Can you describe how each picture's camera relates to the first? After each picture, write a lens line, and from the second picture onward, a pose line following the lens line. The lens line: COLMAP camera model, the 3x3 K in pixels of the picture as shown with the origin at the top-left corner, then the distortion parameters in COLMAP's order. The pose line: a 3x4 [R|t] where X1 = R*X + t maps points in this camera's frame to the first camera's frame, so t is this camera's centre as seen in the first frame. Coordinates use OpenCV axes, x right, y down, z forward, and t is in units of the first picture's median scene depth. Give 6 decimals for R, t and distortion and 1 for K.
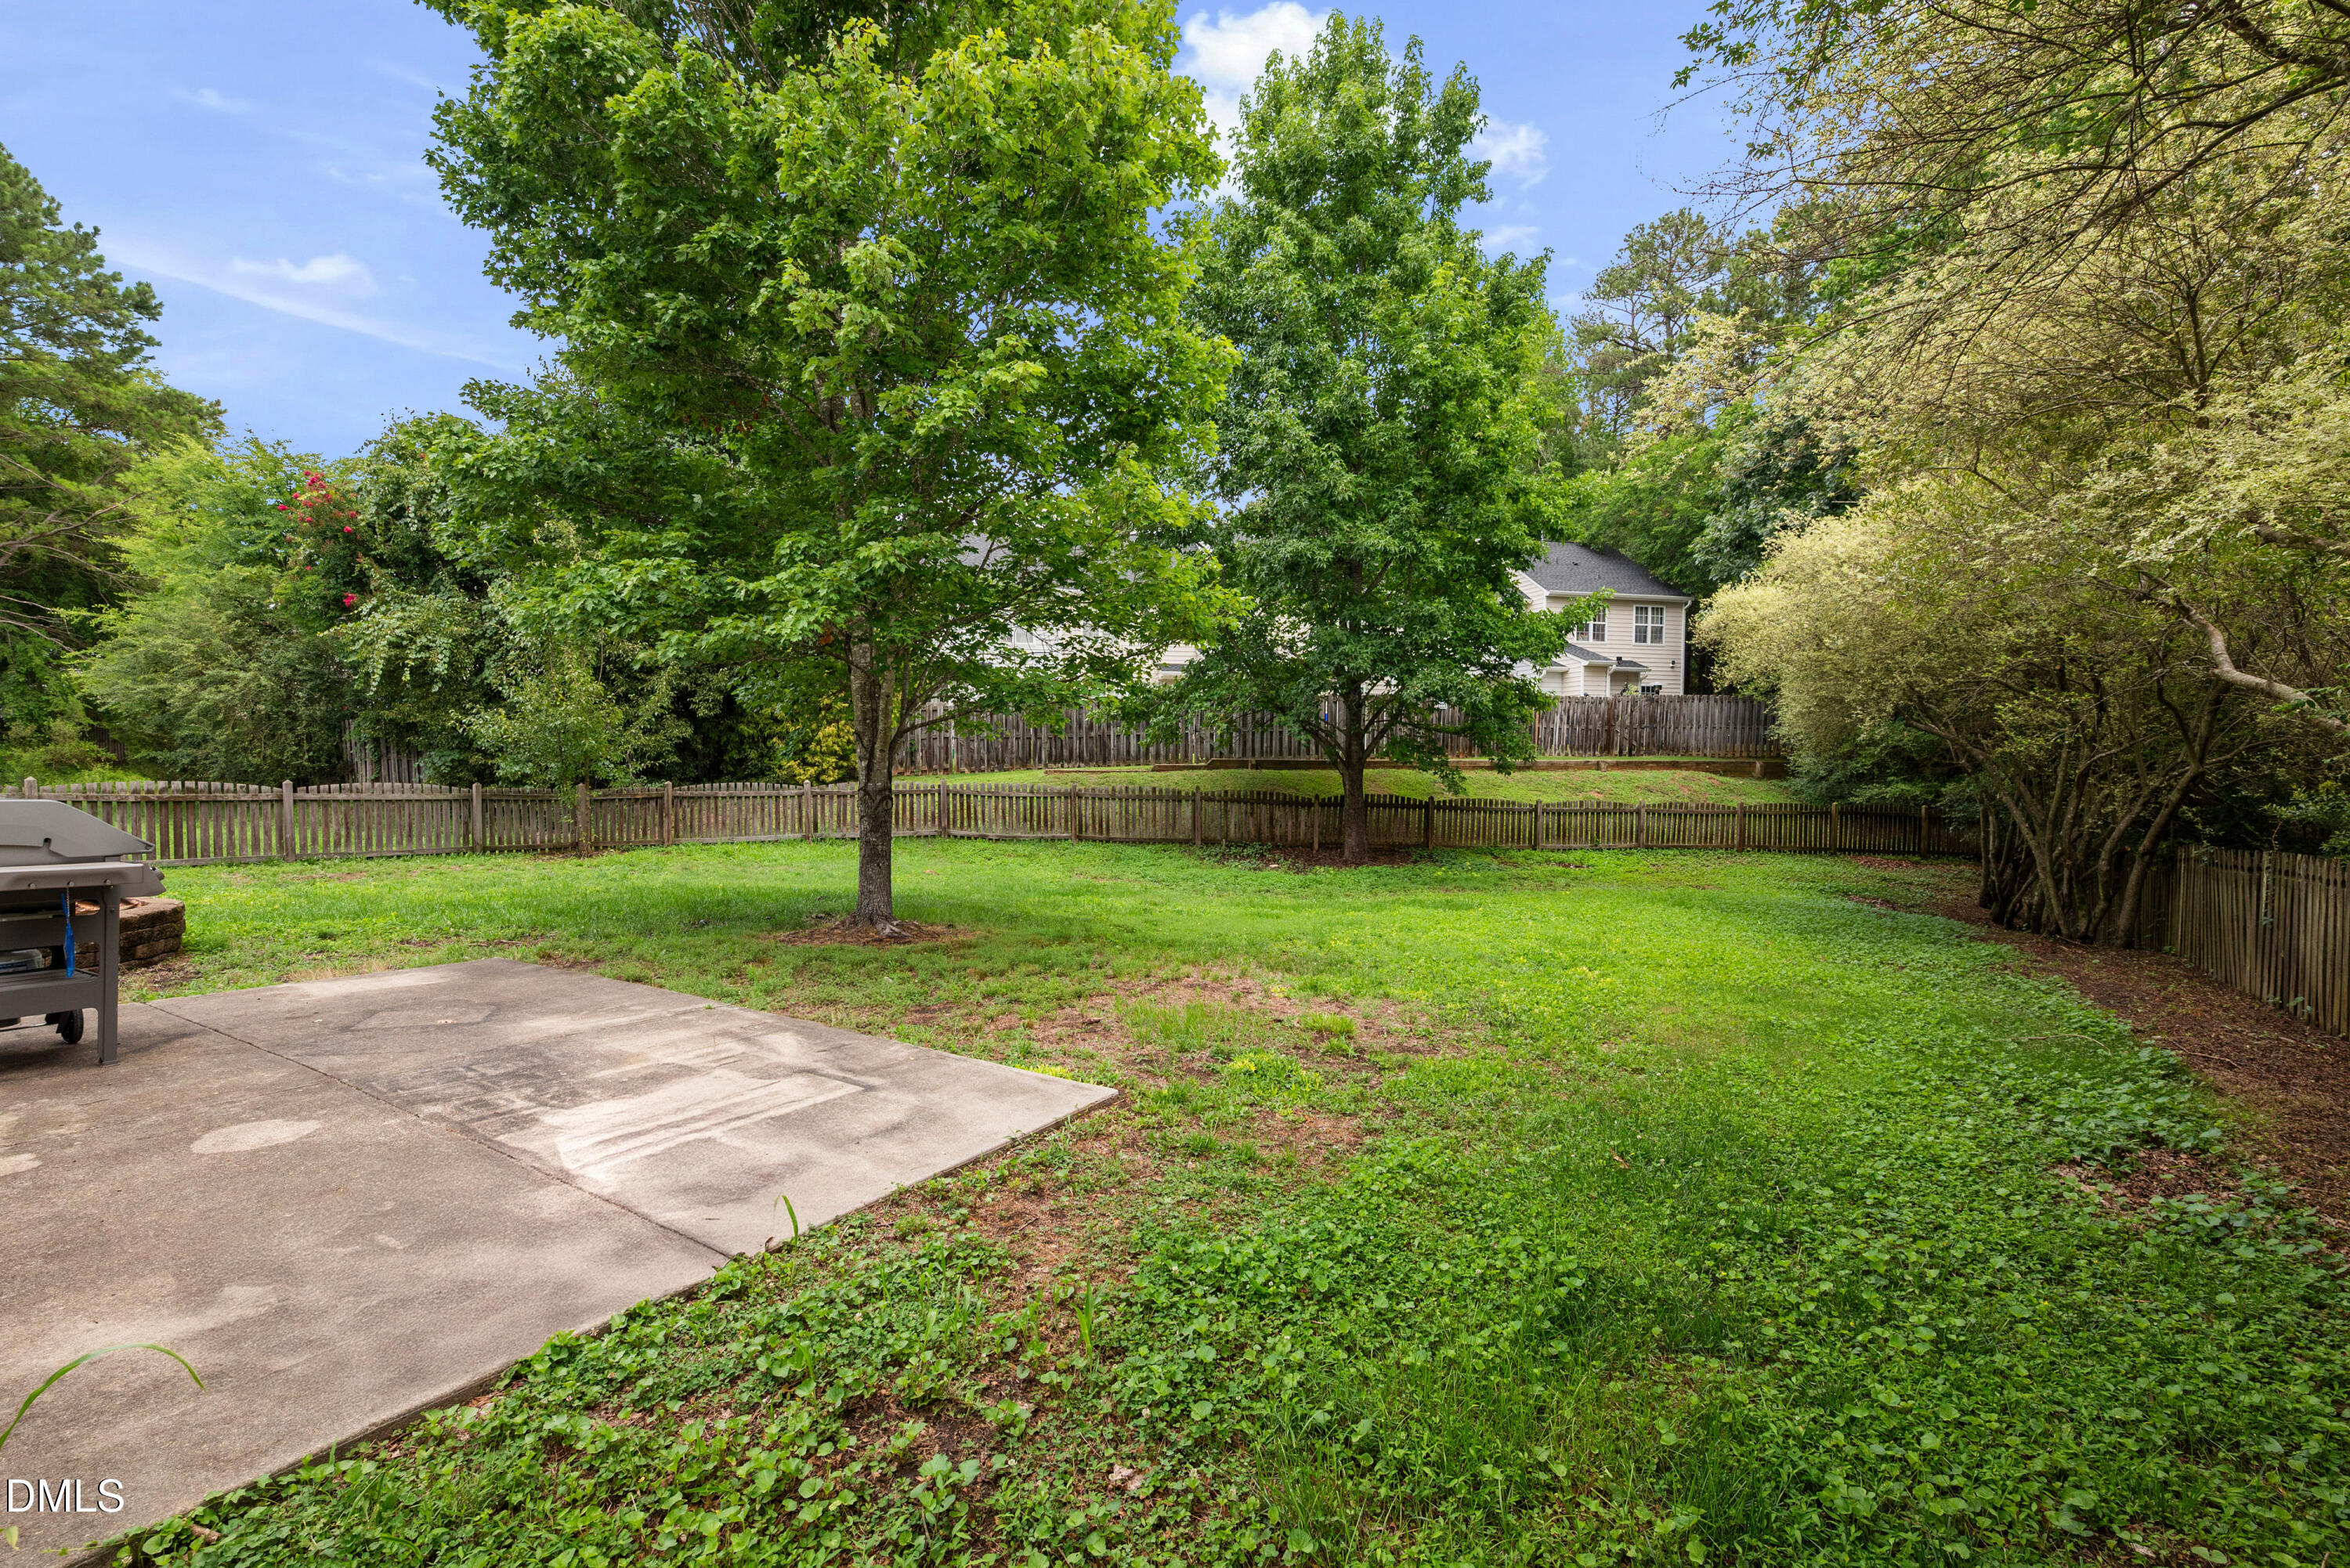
lens RADIAL K [[1014.8, 0, 1190.5], [0, 1014.8, 752.8], [0, 0, 1]] dist [0.002042, 0.000263]
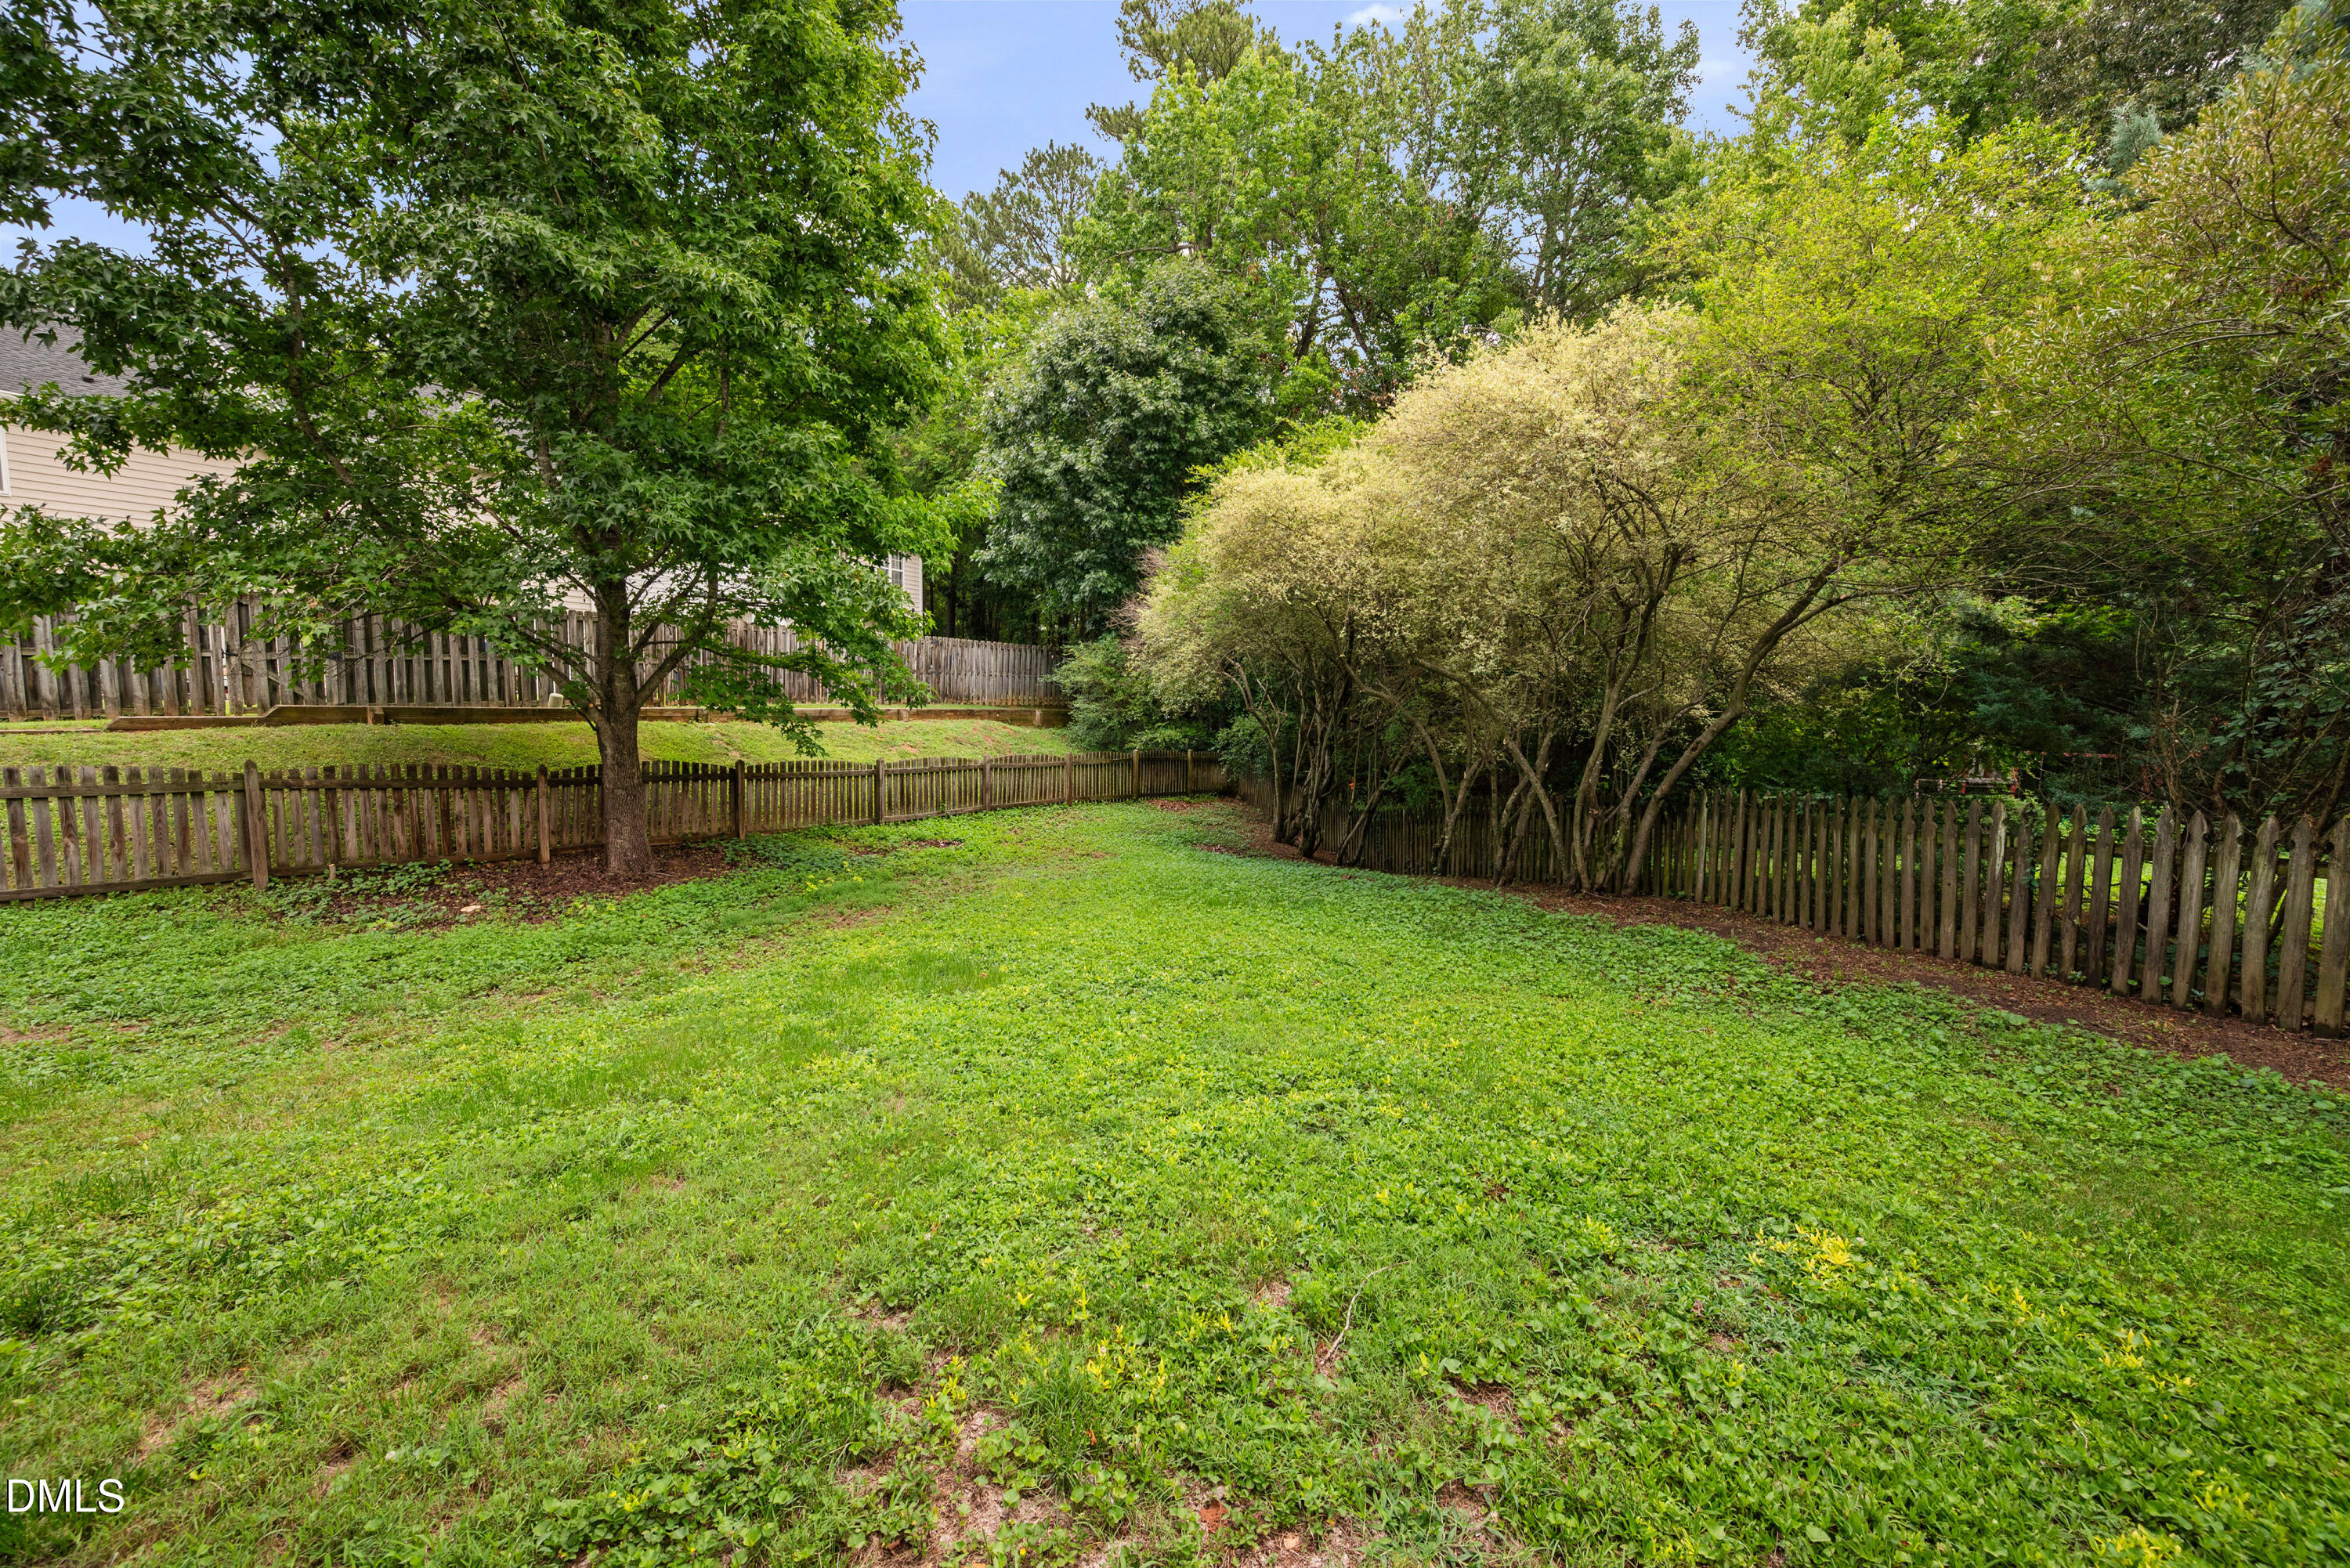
lens RADIAL K [[890.5, 0, 1144.5], [0, 890.5, 789.5], [0, 0, 1]] dist [-0.000581, -0.000020]
pose [[0.693464, -0.065274, 0.717529, -0.002204], [-0.001367, 0.995767, 0.091906, 0.007568], [-0.720490, -0.064714, 0.690439, 0.407583]]
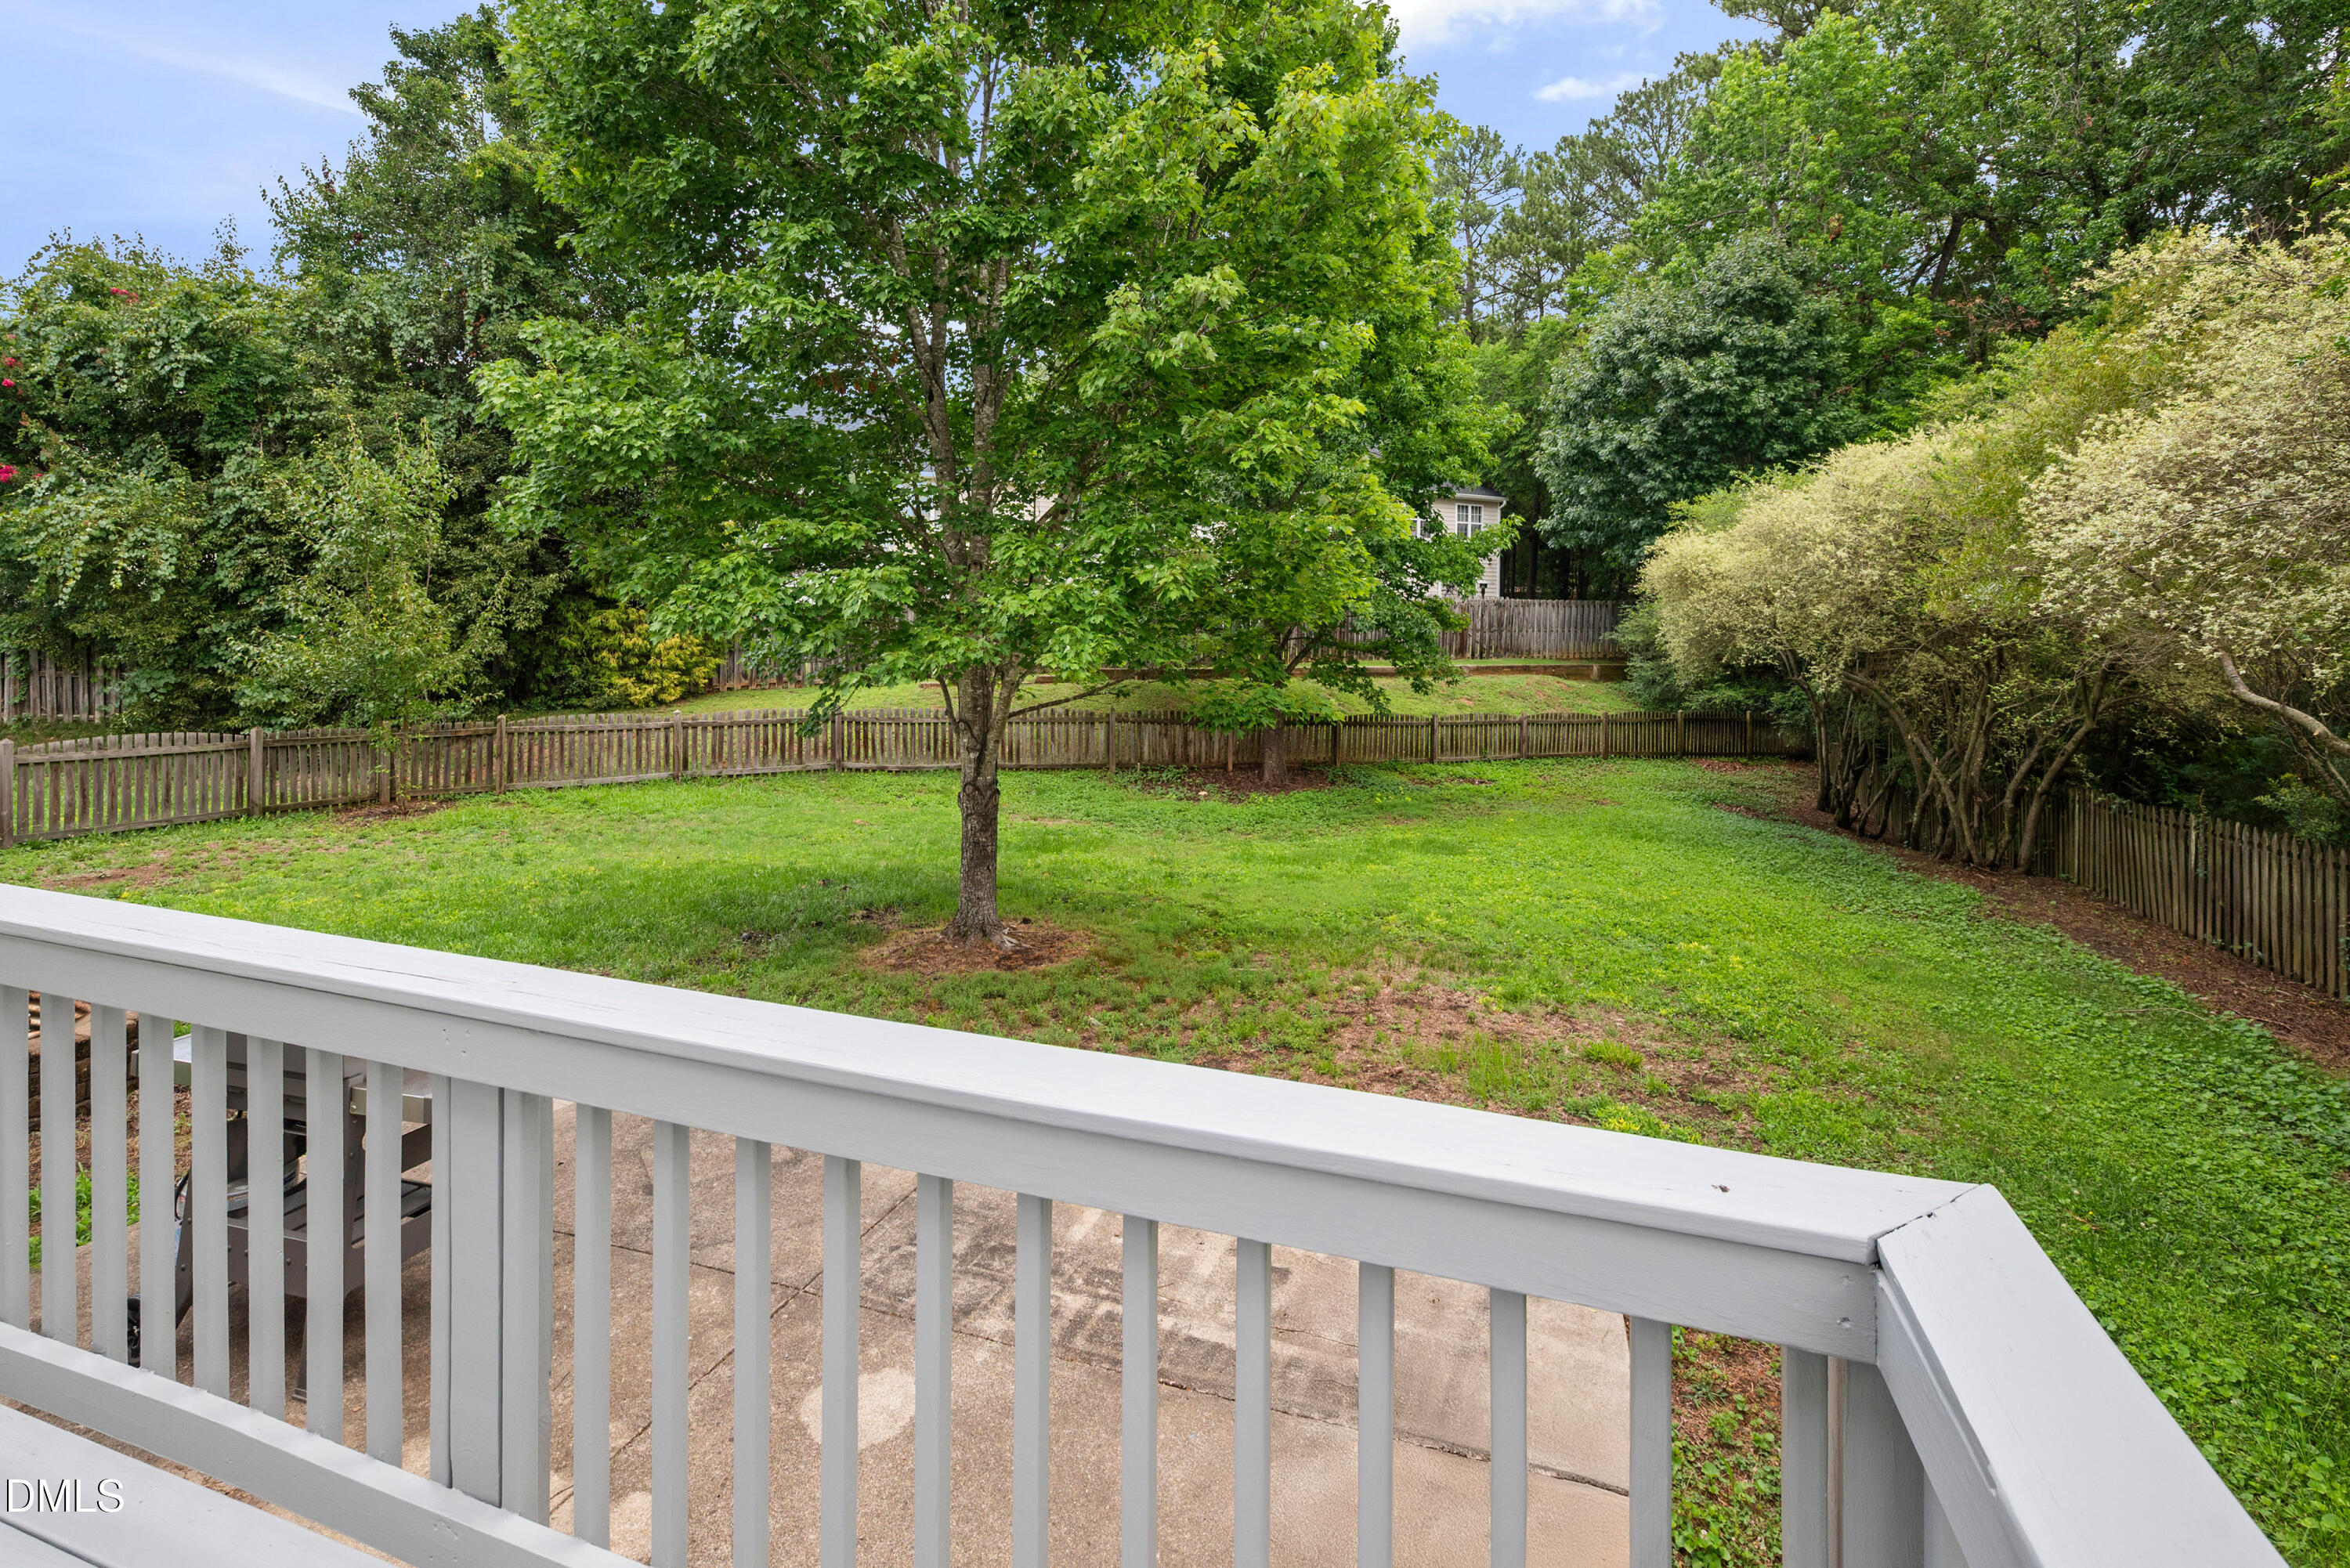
lens RADIAL K [[1070.4, 0, 1172.0], [0, 1070.4, 581.4], [0, 0, 1]] dist [0.002292, -0.000147]
pose [[0.973045, 0.012707, 0.230263, -0.169771], [-0.005509, 0.999477, -0.031875, -0.052703], [-0.230548, 0.029748, 0.972606, 0.012322]]
